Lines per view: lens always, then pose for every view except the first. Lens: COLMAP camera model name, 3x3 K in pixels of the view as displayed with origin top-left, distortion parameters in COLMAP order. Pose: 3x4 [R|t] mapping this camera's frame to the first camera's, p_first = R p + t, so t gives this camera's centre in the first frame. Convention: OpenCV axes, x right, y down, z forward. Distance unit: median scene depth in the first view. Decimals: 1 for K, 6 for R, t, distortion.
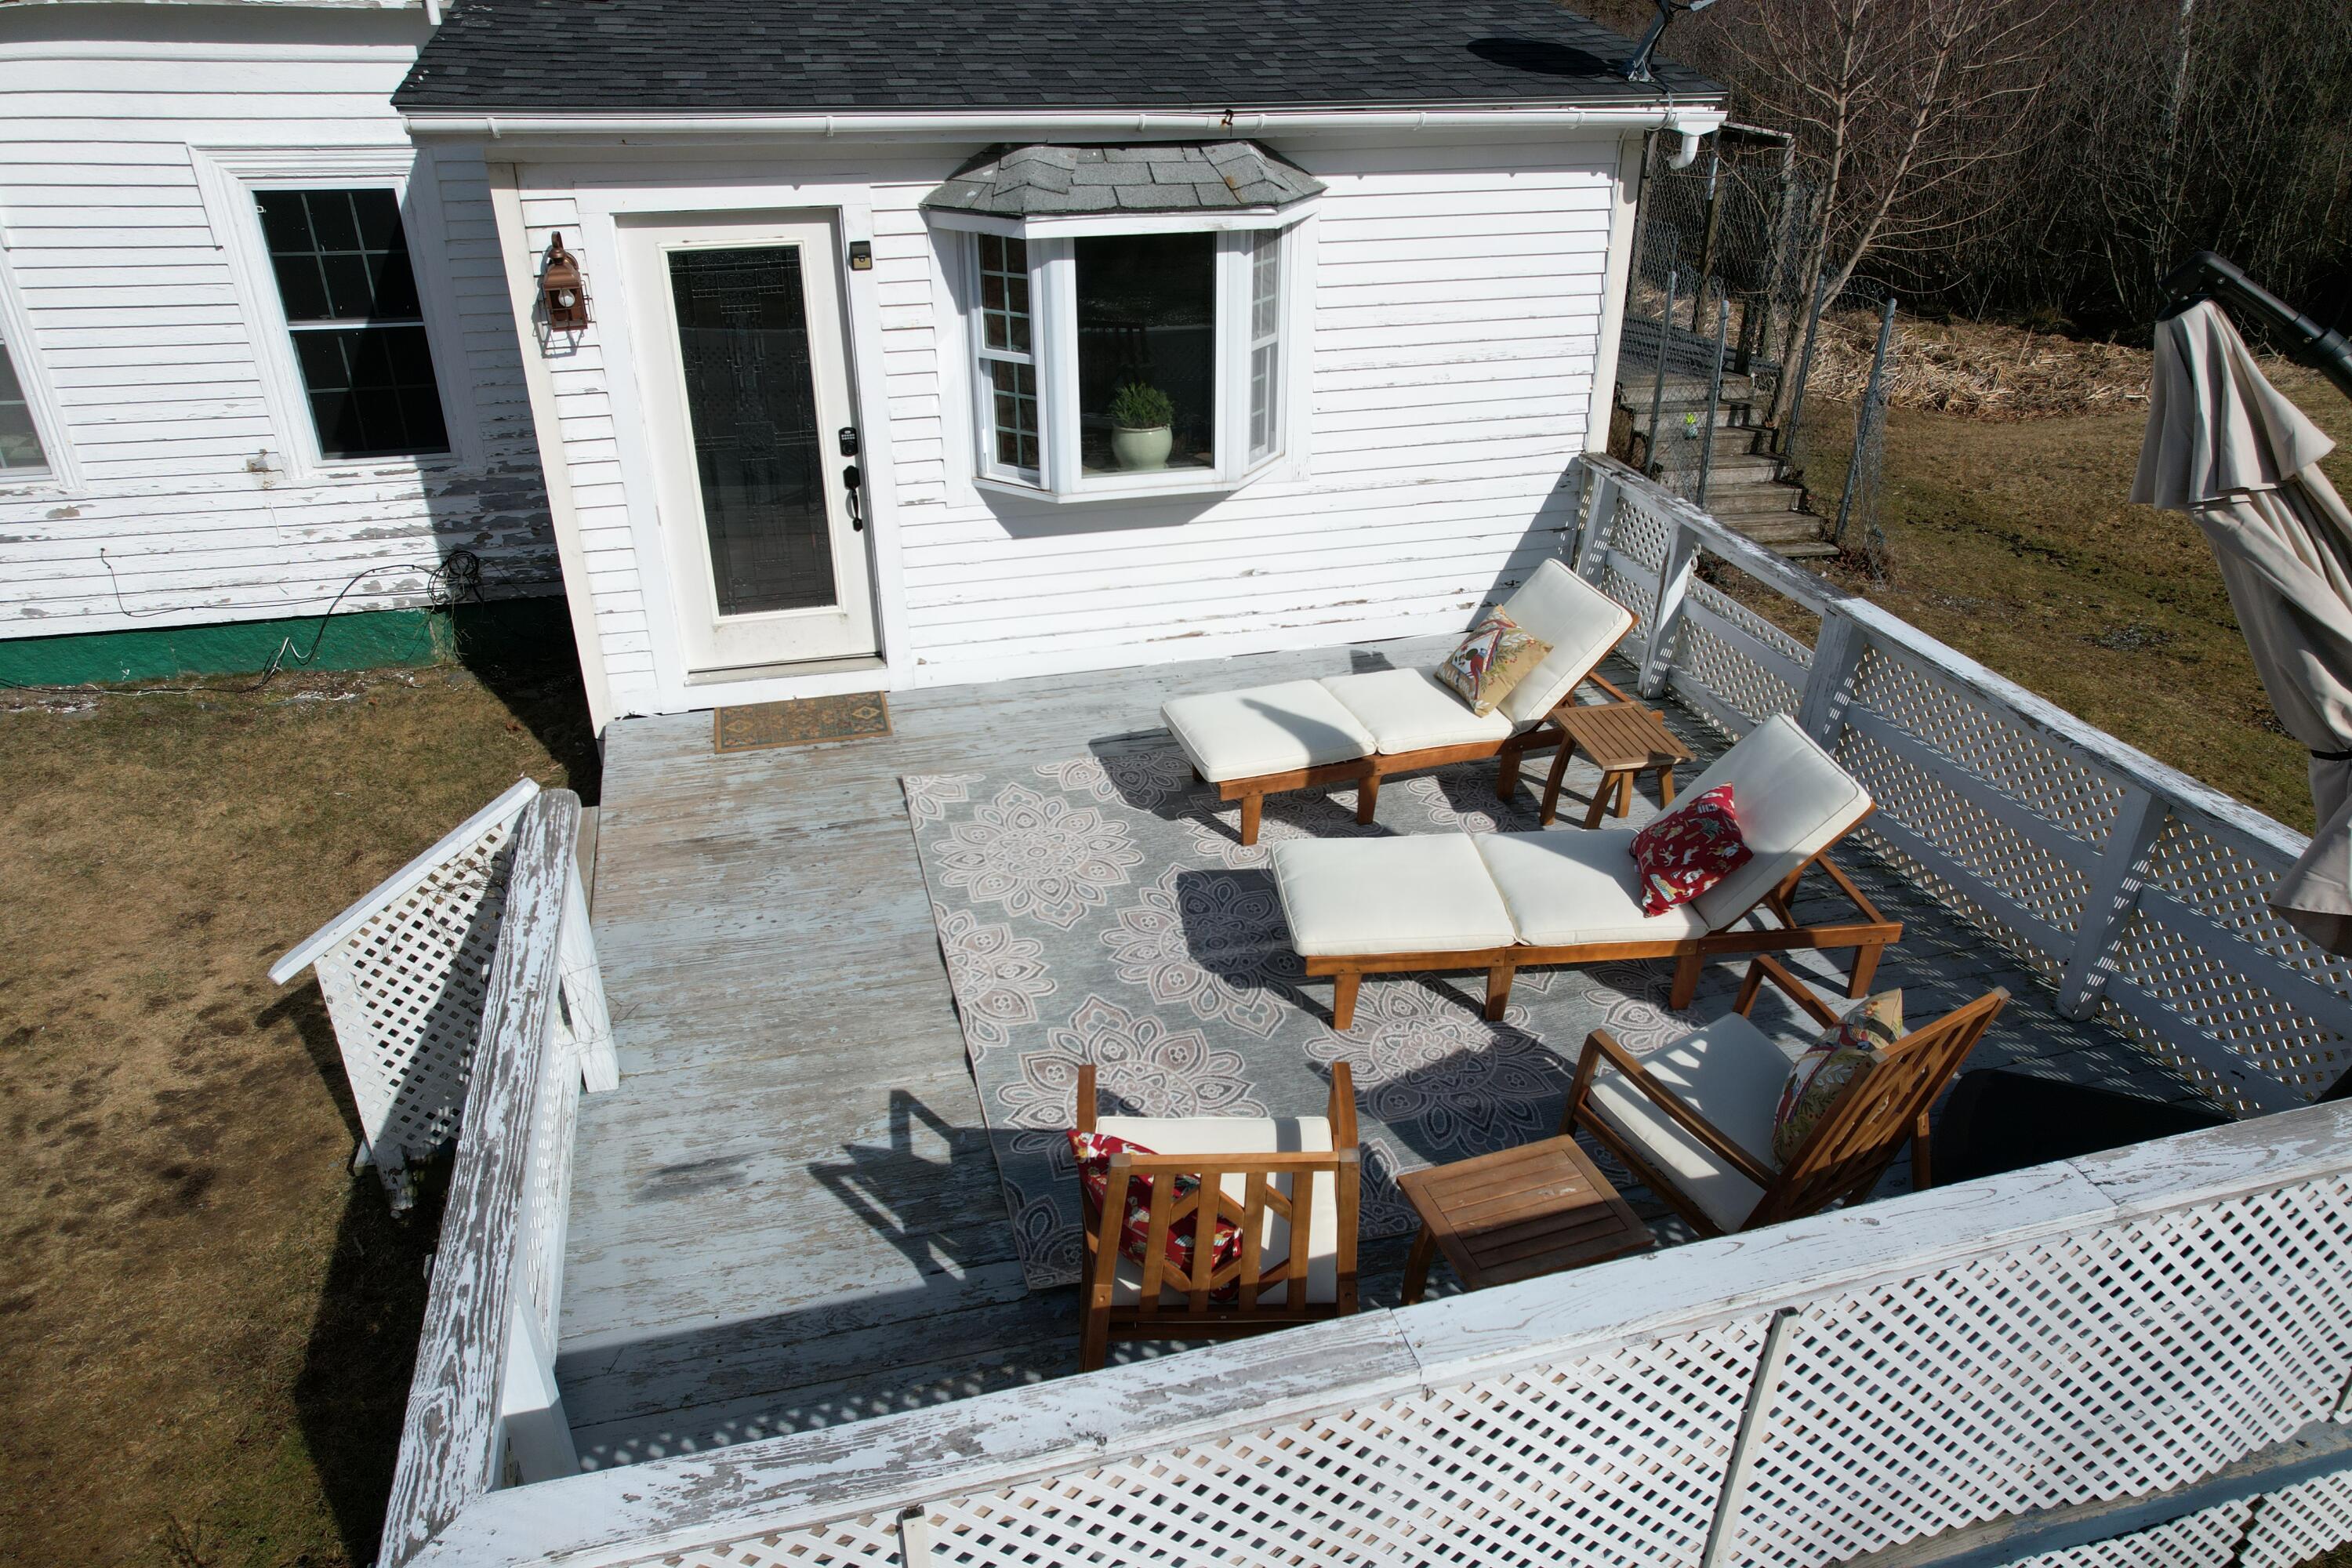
lens RADIAL K [[1515.2, 0, 1176.0], [0, 1515.2, 784.0], [0, 0, 1]] dist [-0.028407, -0.000320]
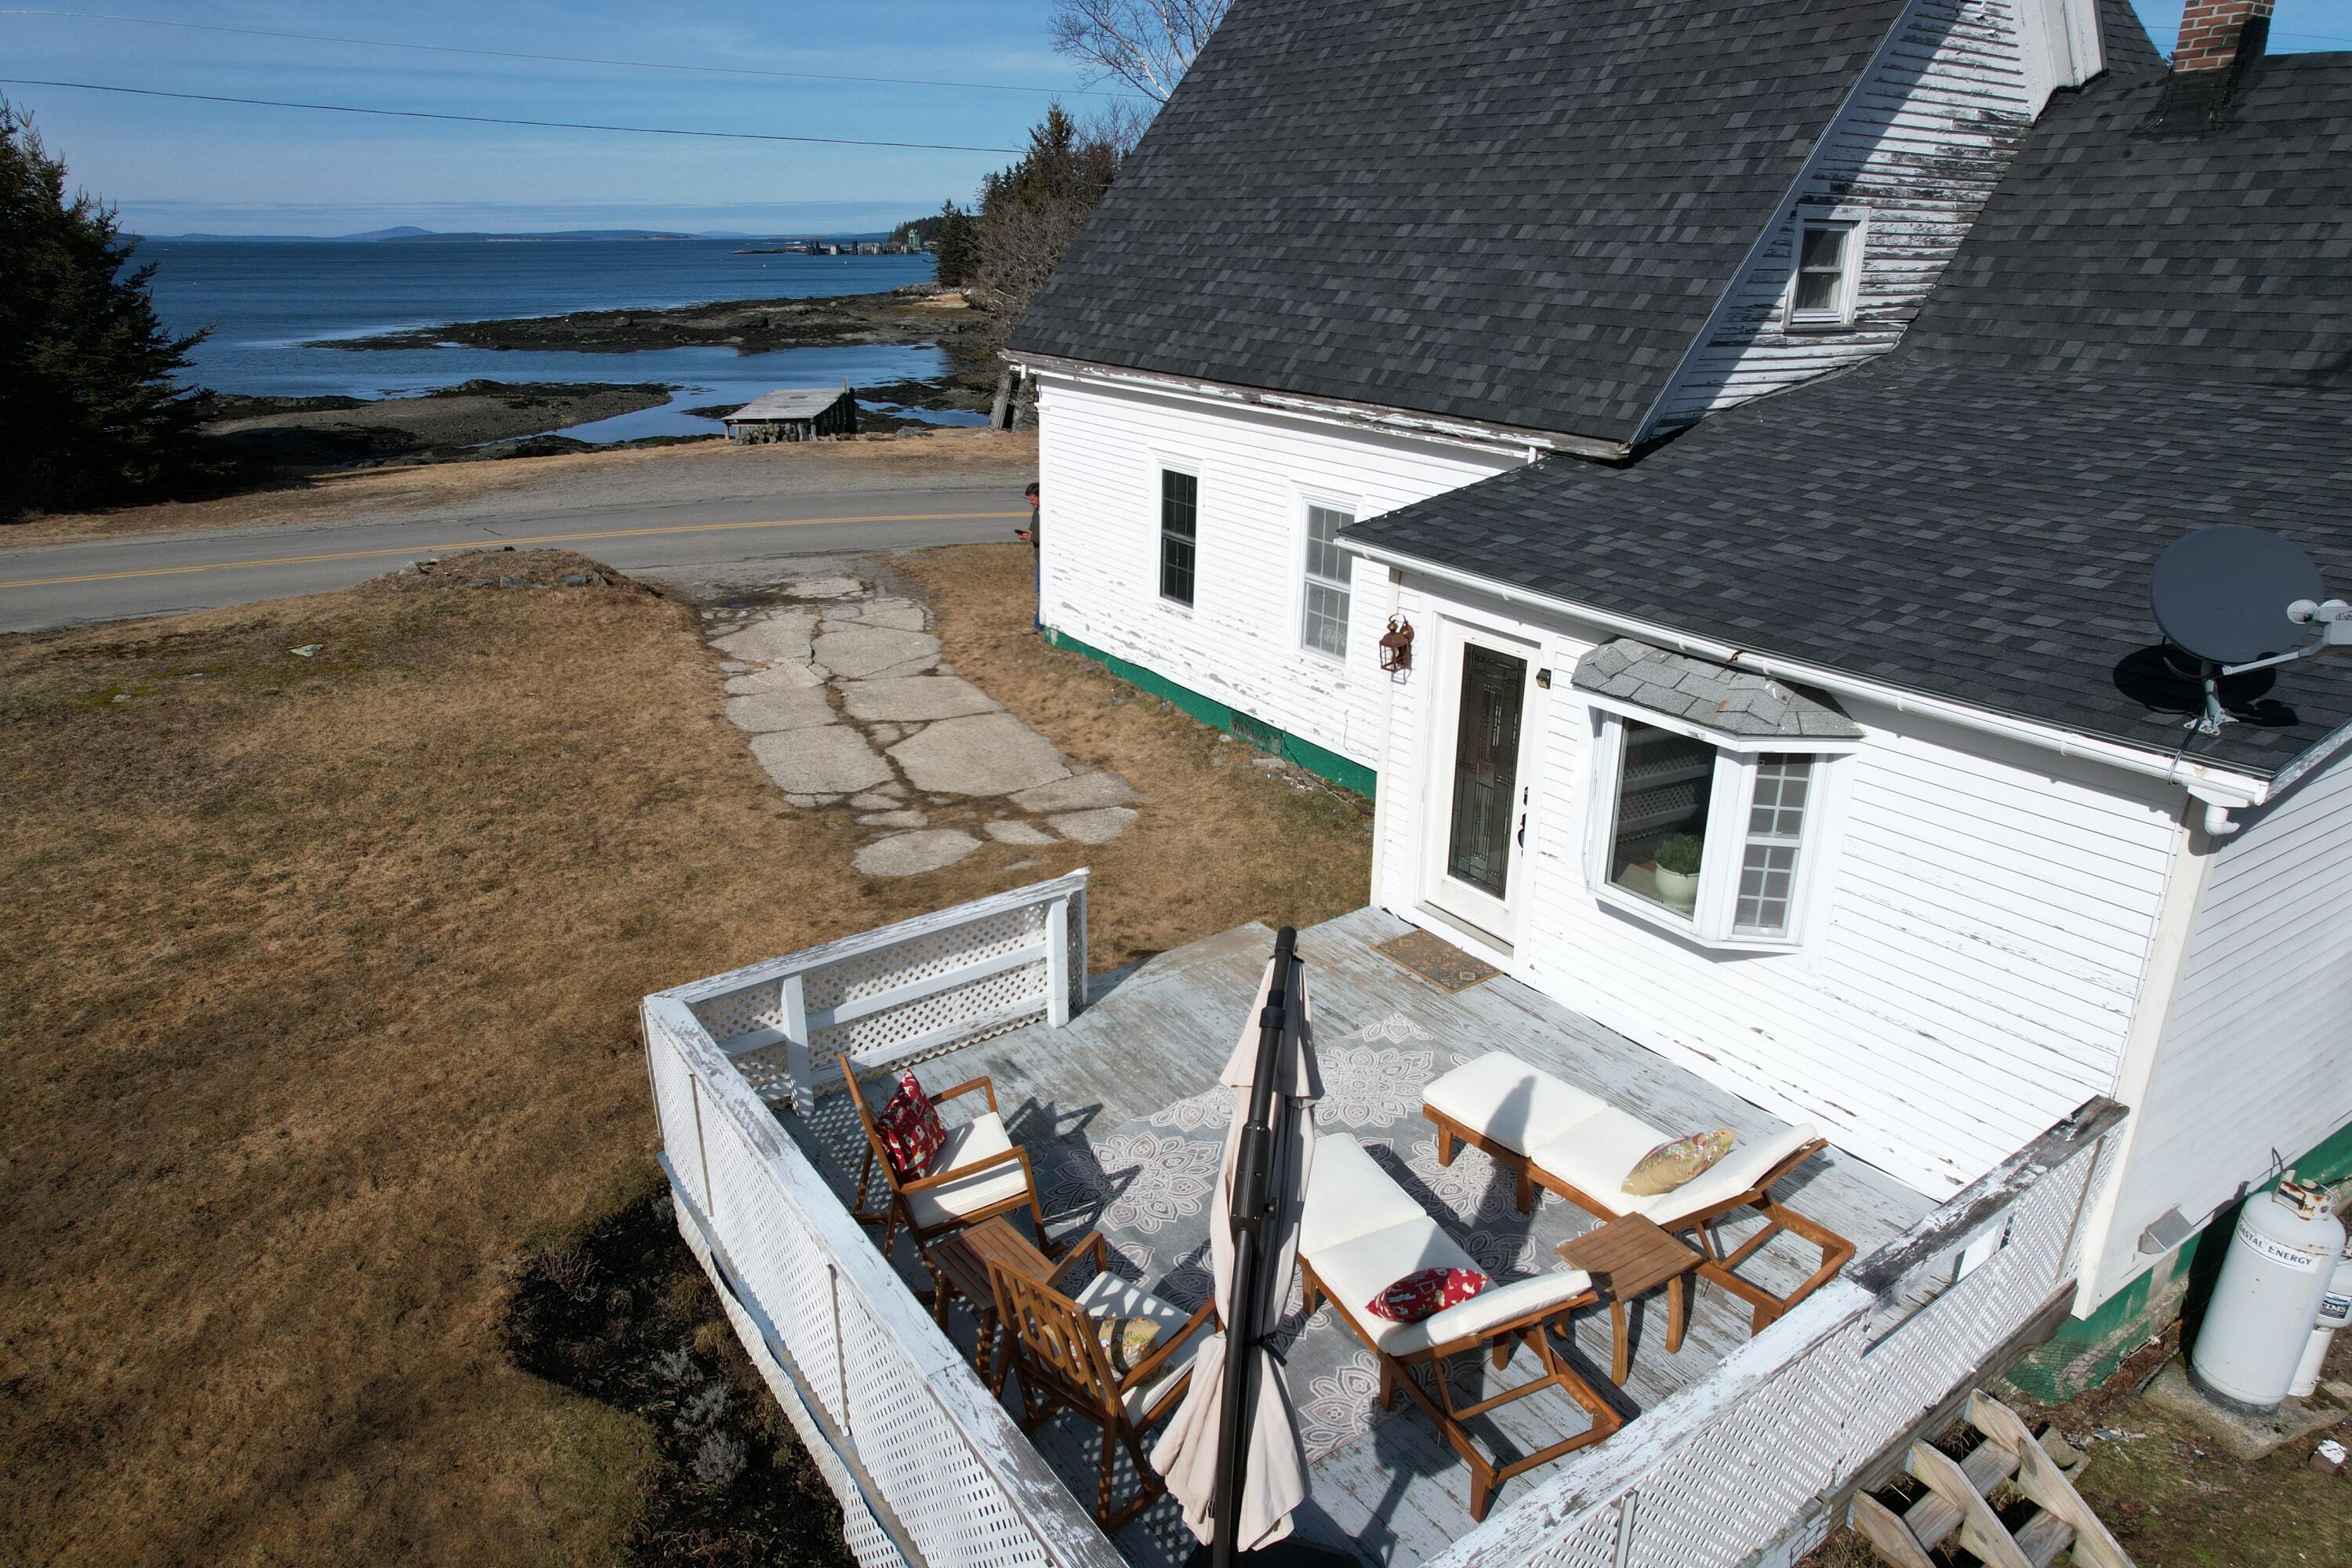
lens RADIAL K [[1515.2, 0, 1176.0], [0, 1515.2, 784.0], [0, 0, 1]] dist [-0.028407, -0.000320]
pose [[0.314340, 0.325535, -0.891749, 0.945668], [-0.428603, 0.886841, 0.172662, -0.346448], [0.847048, 0.327932, 0.418296, 0.137827]]
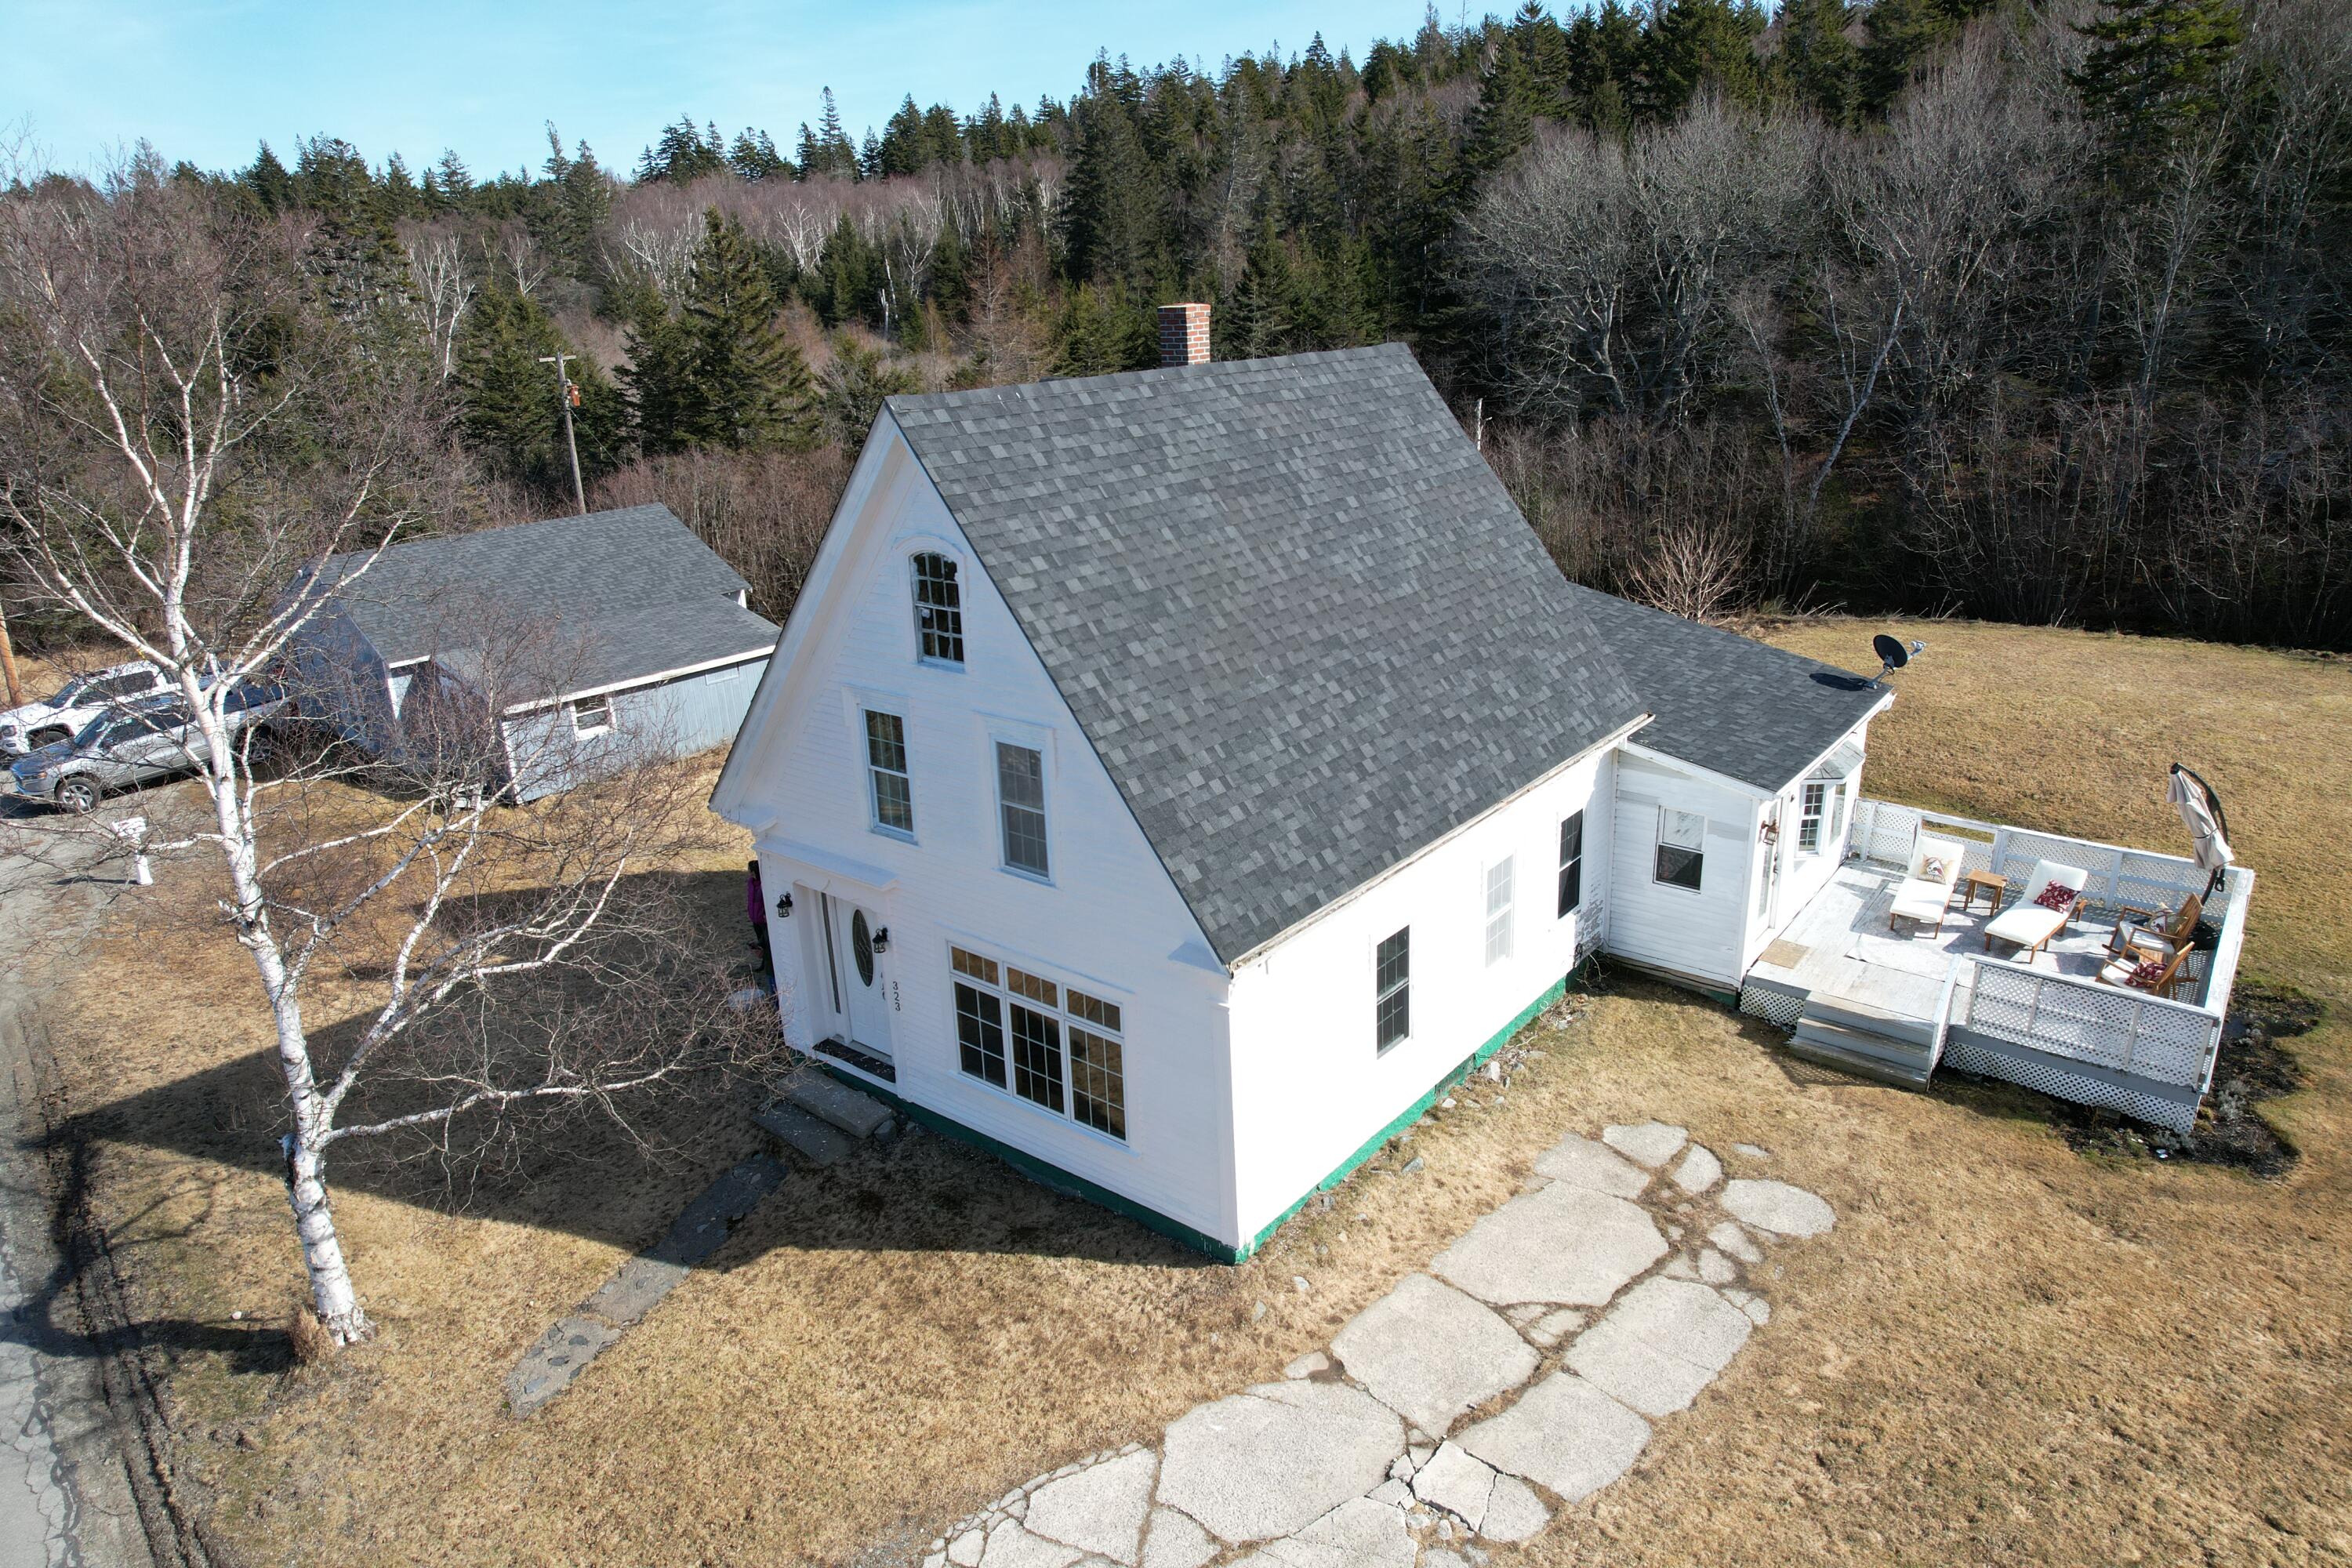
lens RADIAL K [[1515.2, 0, 1176.0], [0, 1515.2, 784.0], [0, 0, 1]] dist [-0.028407, -0.000320]
pose [[0.799998, -0.215628, 0.559917, -2.917534], [0.286401, 0.957251, -0.040559, -0.603819], [-0.527236, 0.192808, 0.827555, -0.911896]]
